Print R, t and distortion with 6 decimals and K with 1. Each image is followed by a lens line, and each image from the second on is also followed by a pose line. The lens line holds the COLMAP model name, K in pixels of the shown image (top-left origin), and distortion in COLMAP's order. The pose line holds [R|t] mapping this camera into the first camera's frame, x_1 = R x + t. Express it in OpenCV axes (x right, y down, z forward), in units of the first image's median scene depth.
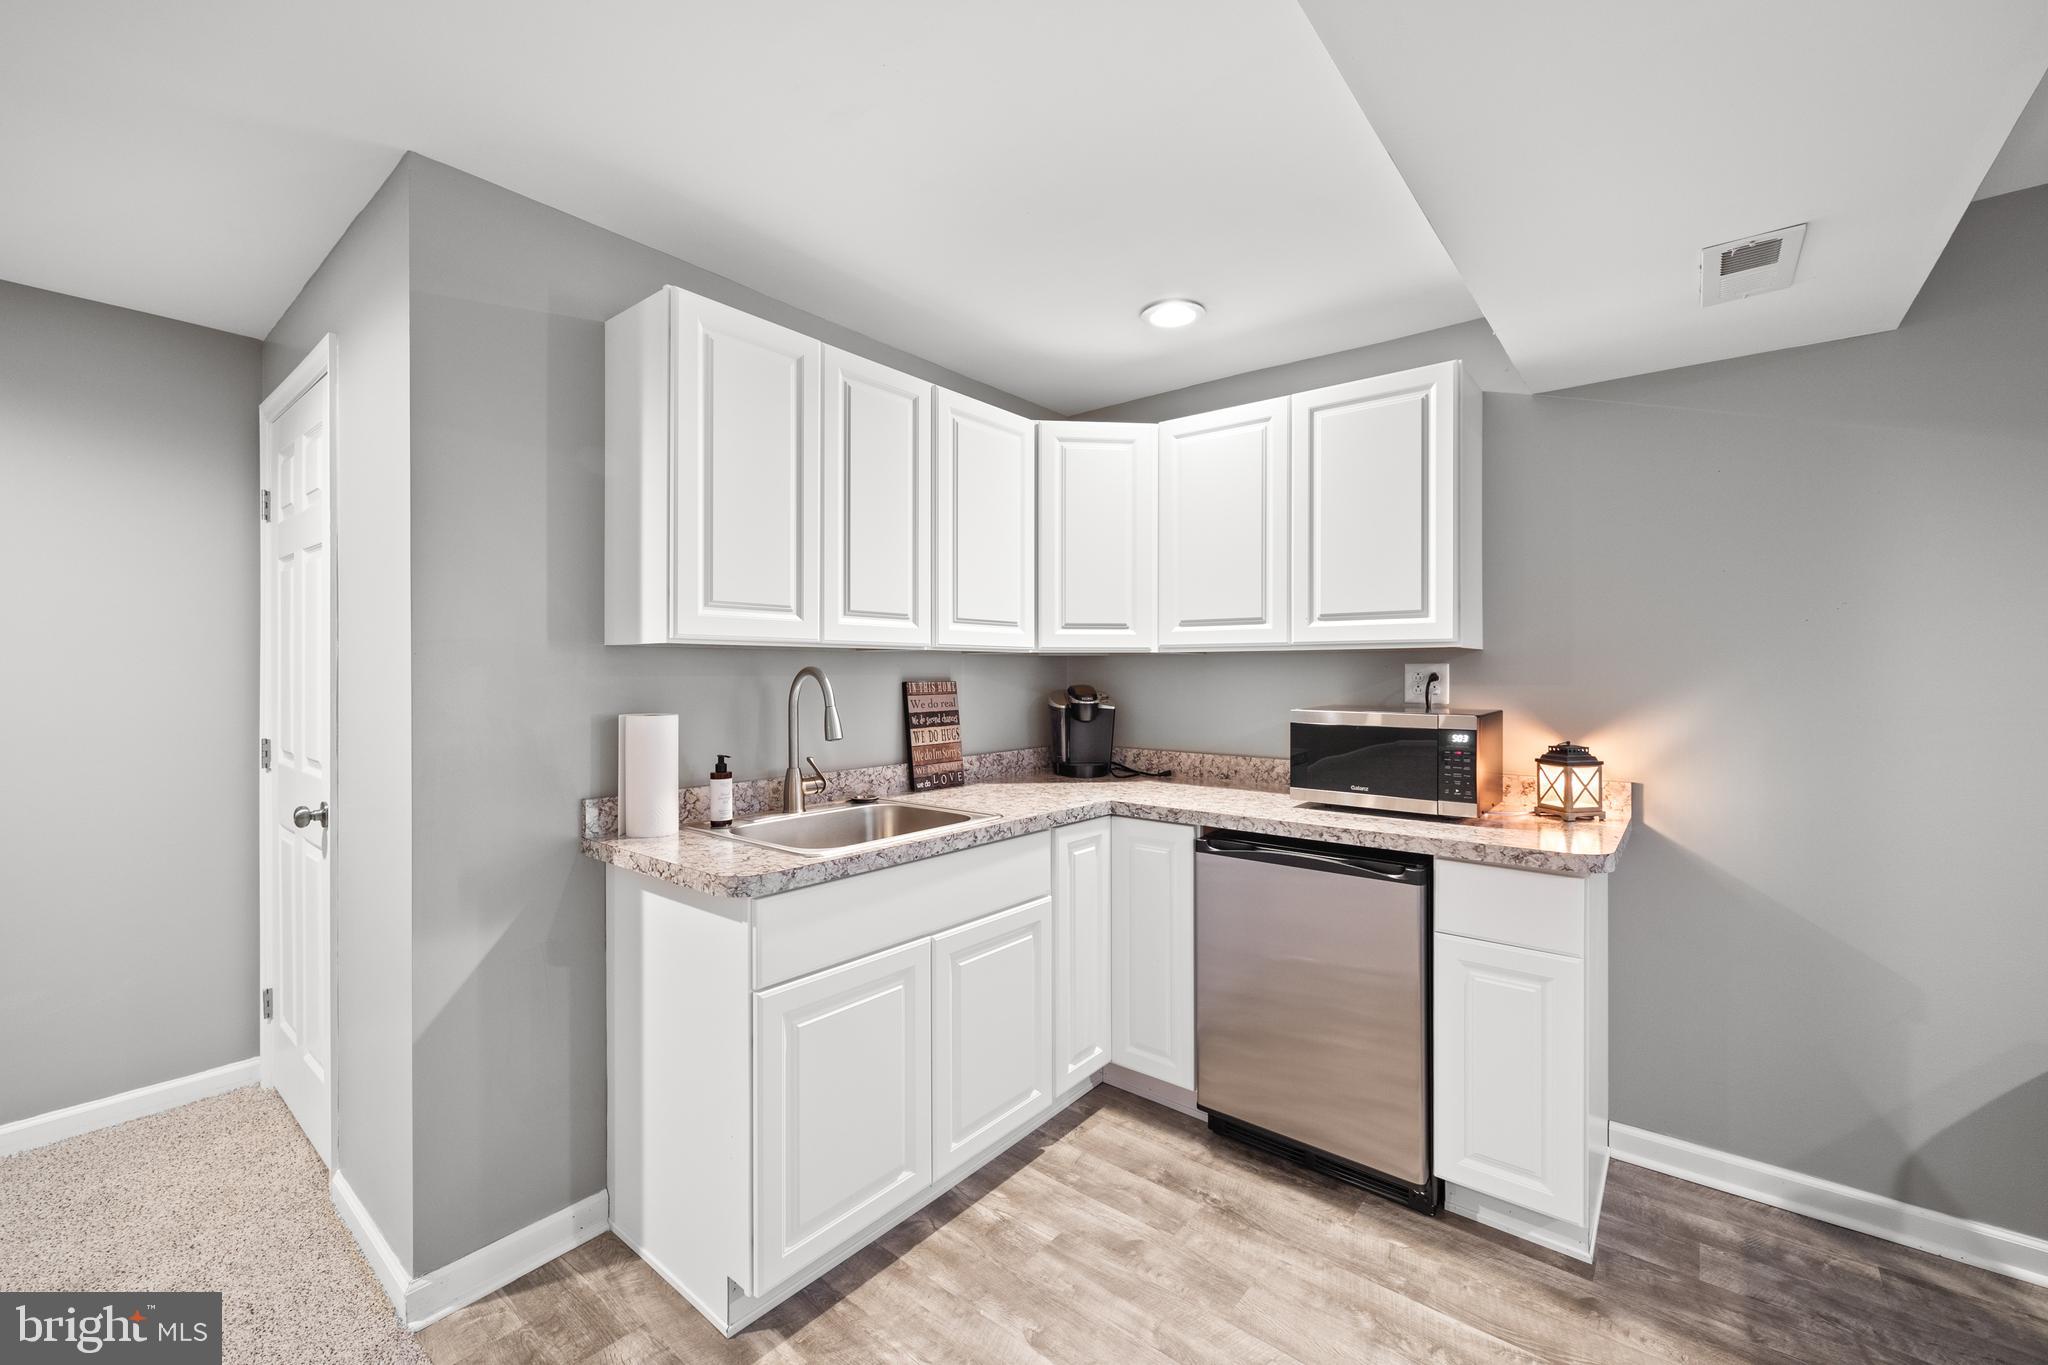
lens RADIAL K [[825.2, 0, 1034.6], [0, 825.2, 680.2], [0, 0, 1]] dist [-0.000546, -0.000060]
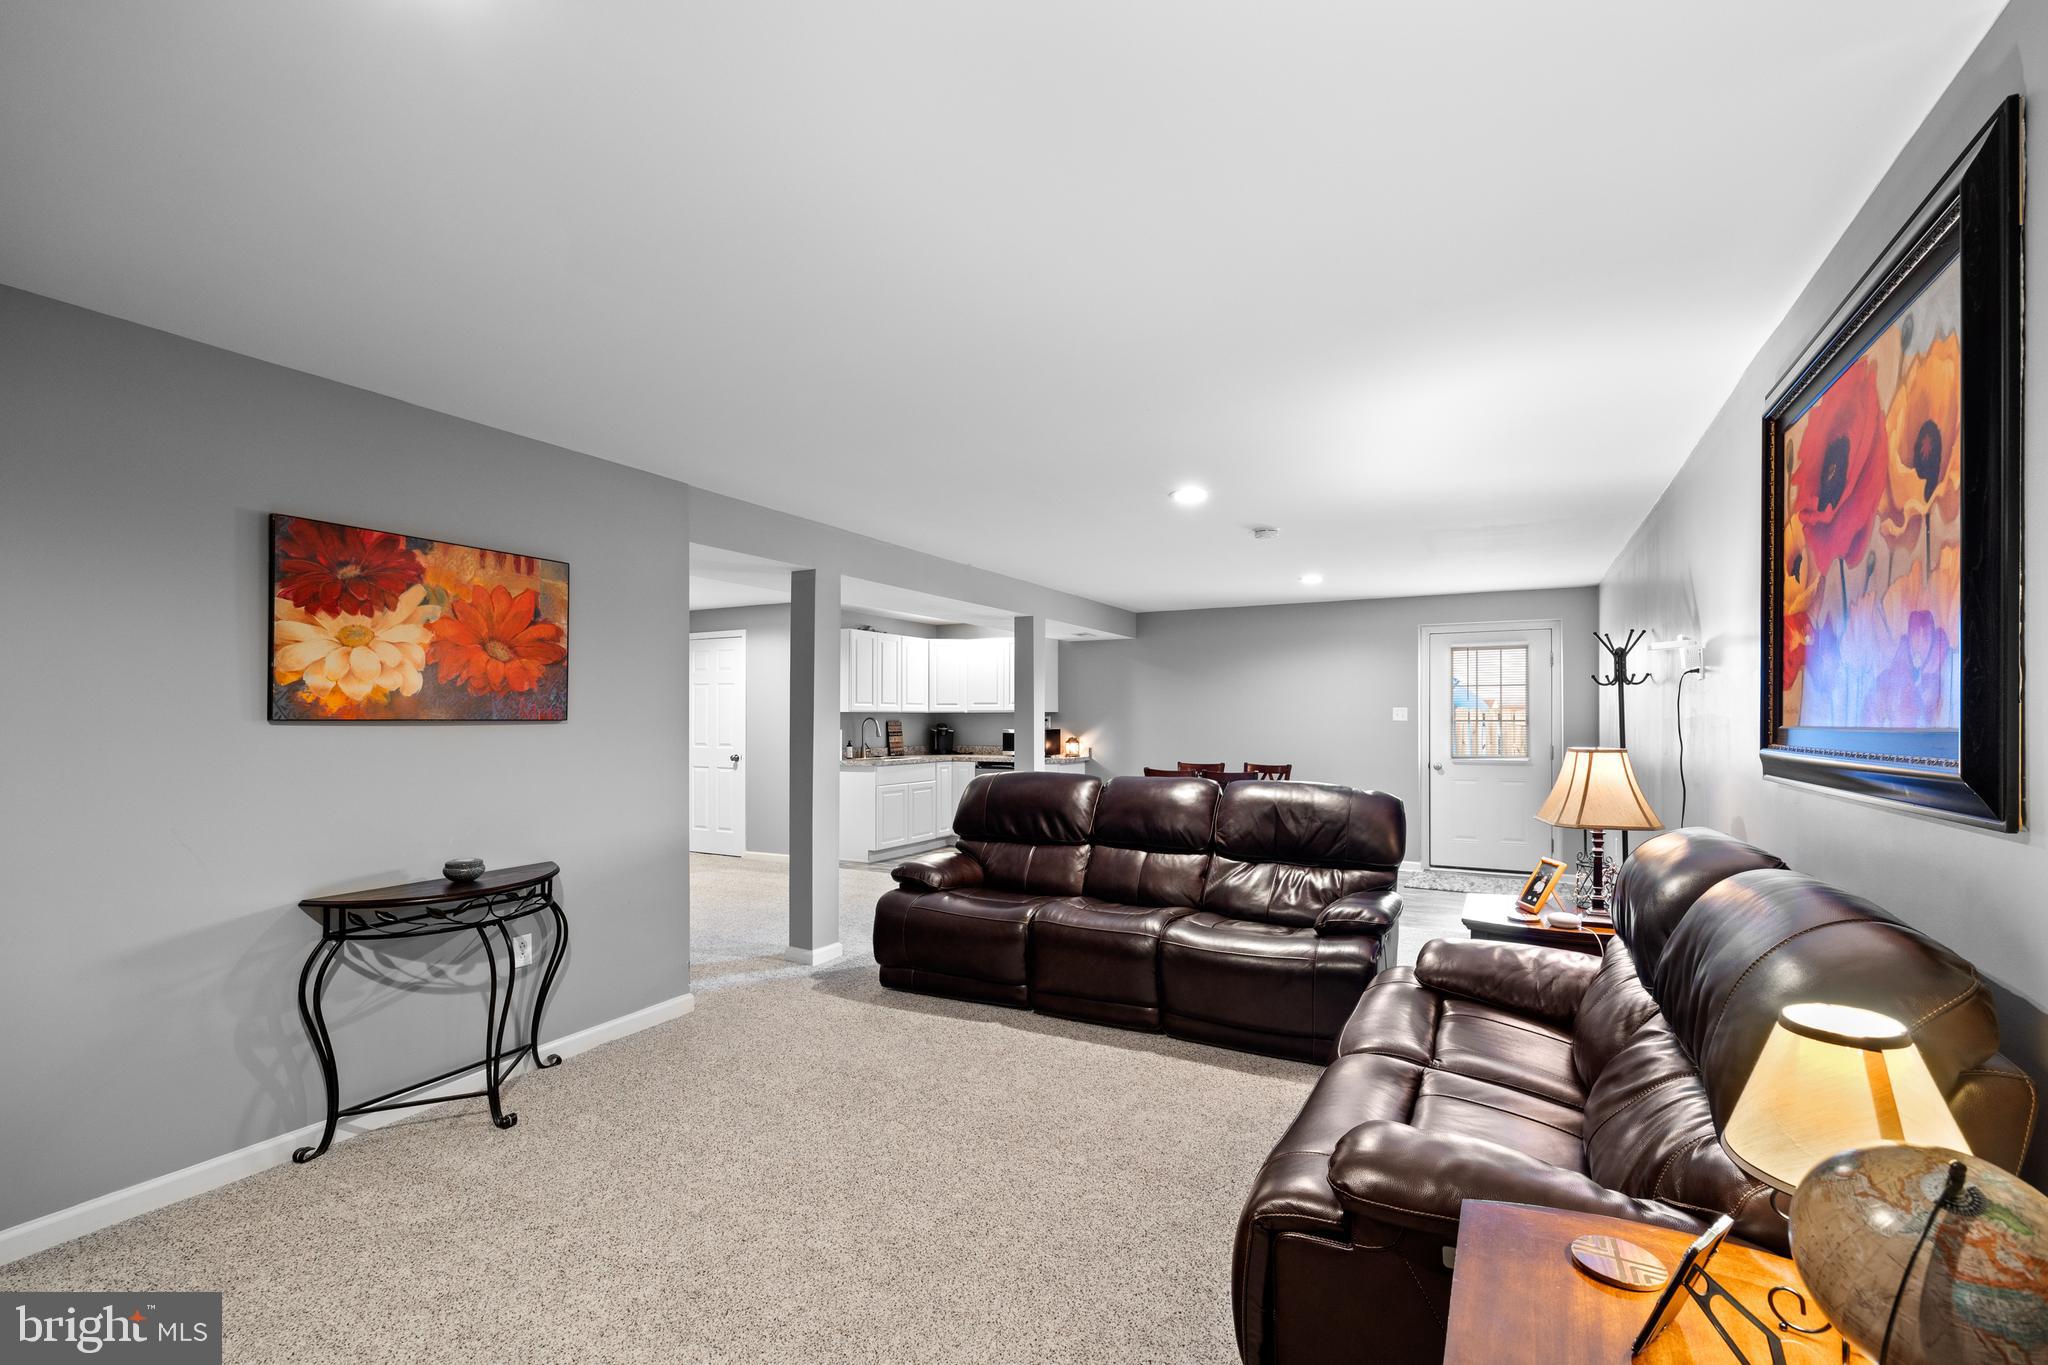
lens RADIAL K [[886.9, 0, 1026.9], [0, 886.9, 720.3], [0, 0, 1]] dist [-0.000638, -0.000037]
pose [[0.984412, 0.000886, 0.175875, -0.226301], [0.000382, 0.999974, -0.007177, 0.020896], [-0.175877, 0.007133, 0.984386, -2.443942]]
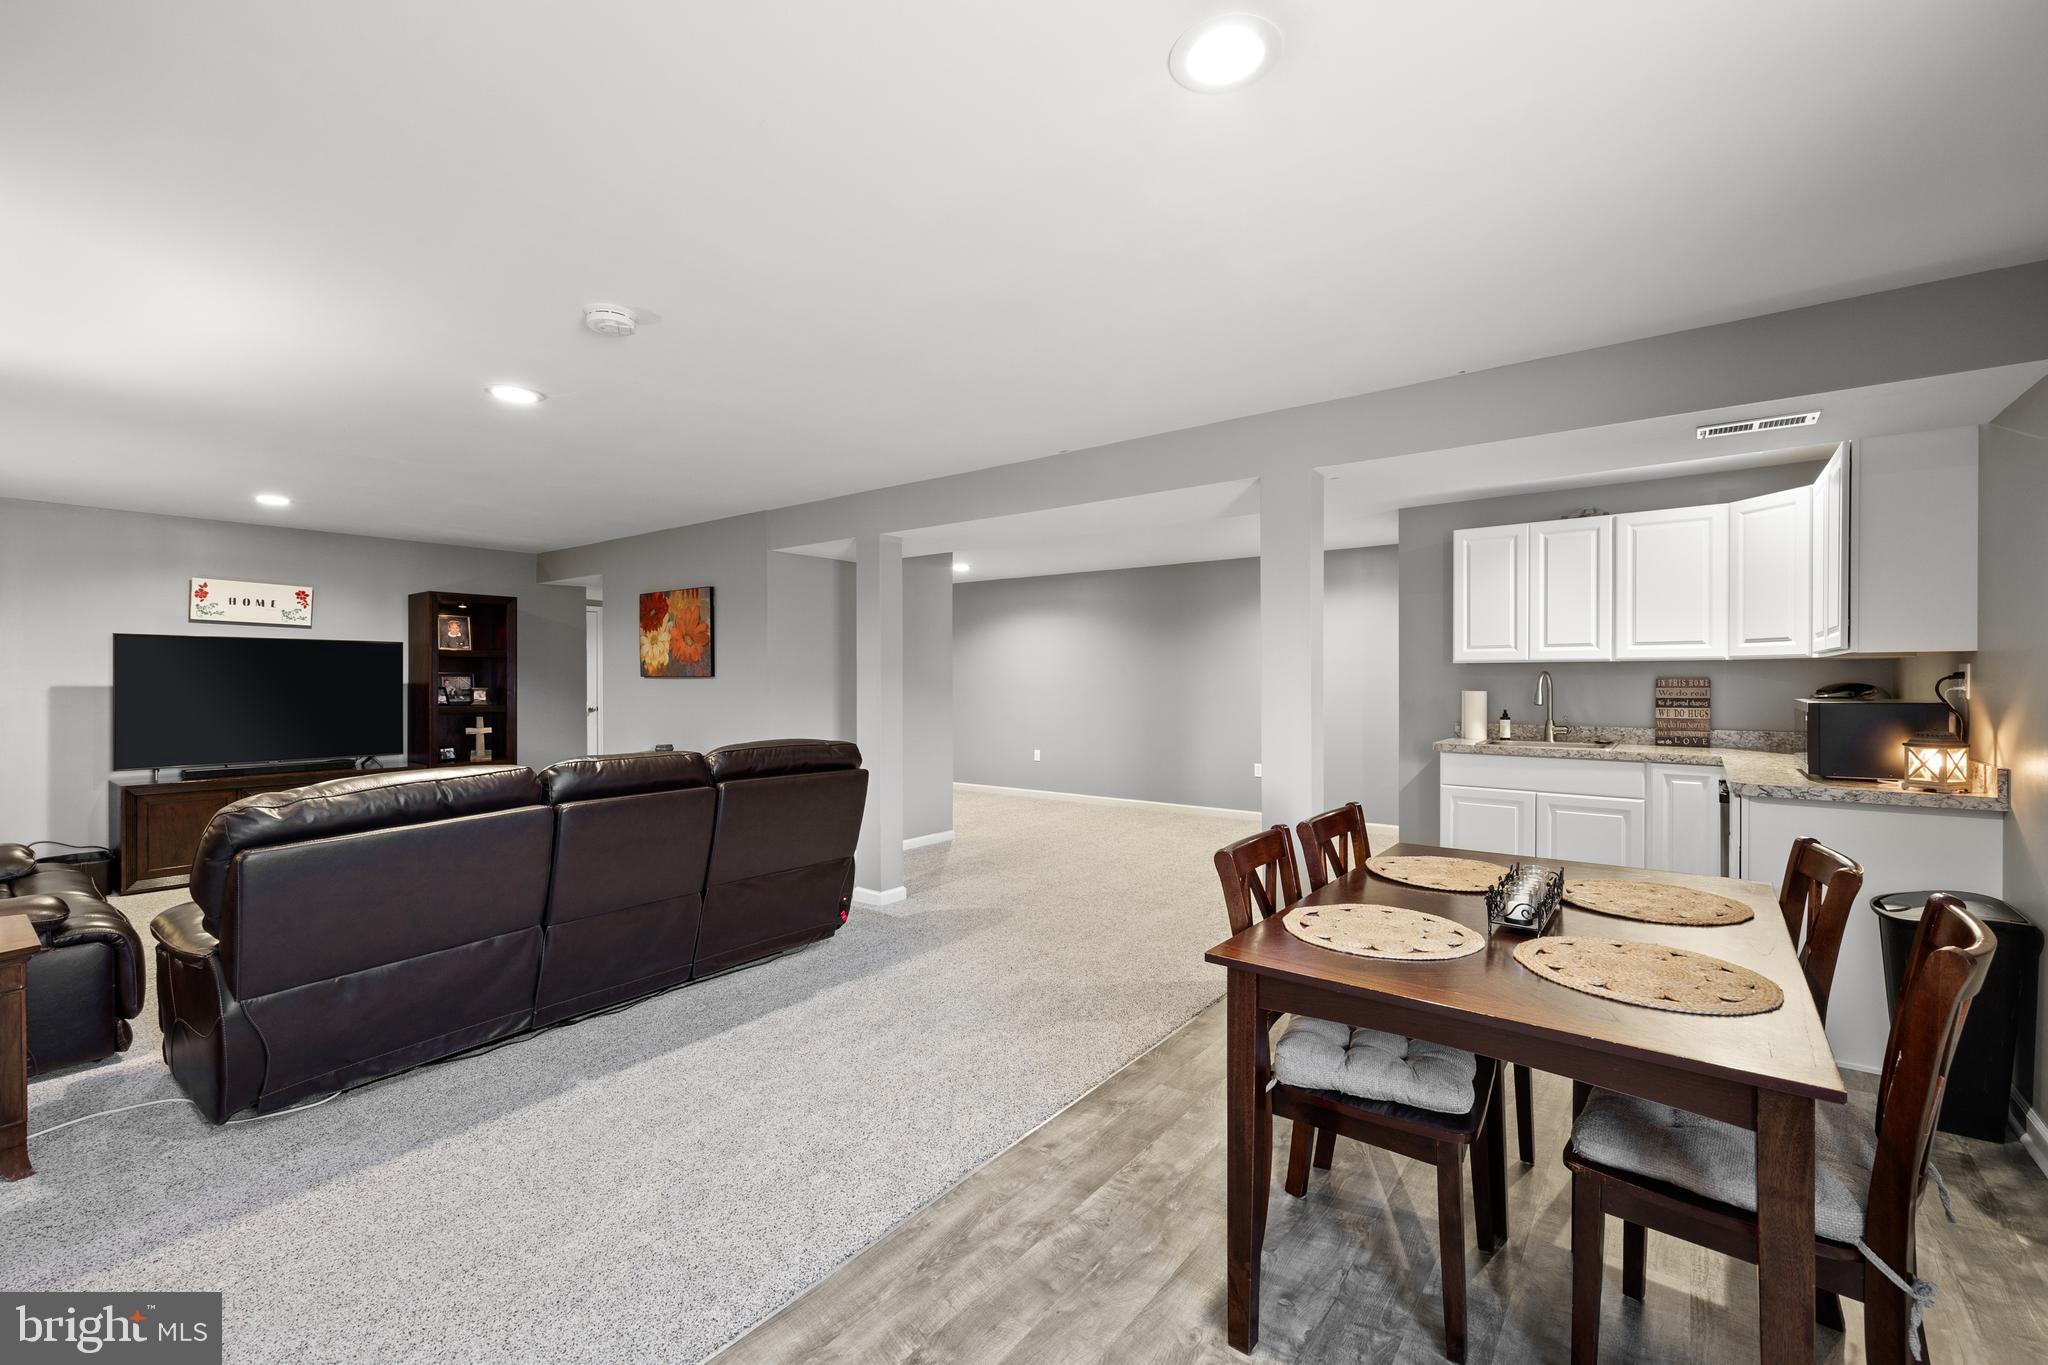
lens RADIAL K [[825.2, 0, 1031.4], [0, 825.2, 678.8], [0, 0, 1]] dist [-0.000546, -0.000060]
pose [[0.024282, 0.001384, -0.999704, 1.465136], [-0.007748, 0.999969, 0.001196, 0.009183], [0.999675, 0.007717, 0.024292, -0.295485]]
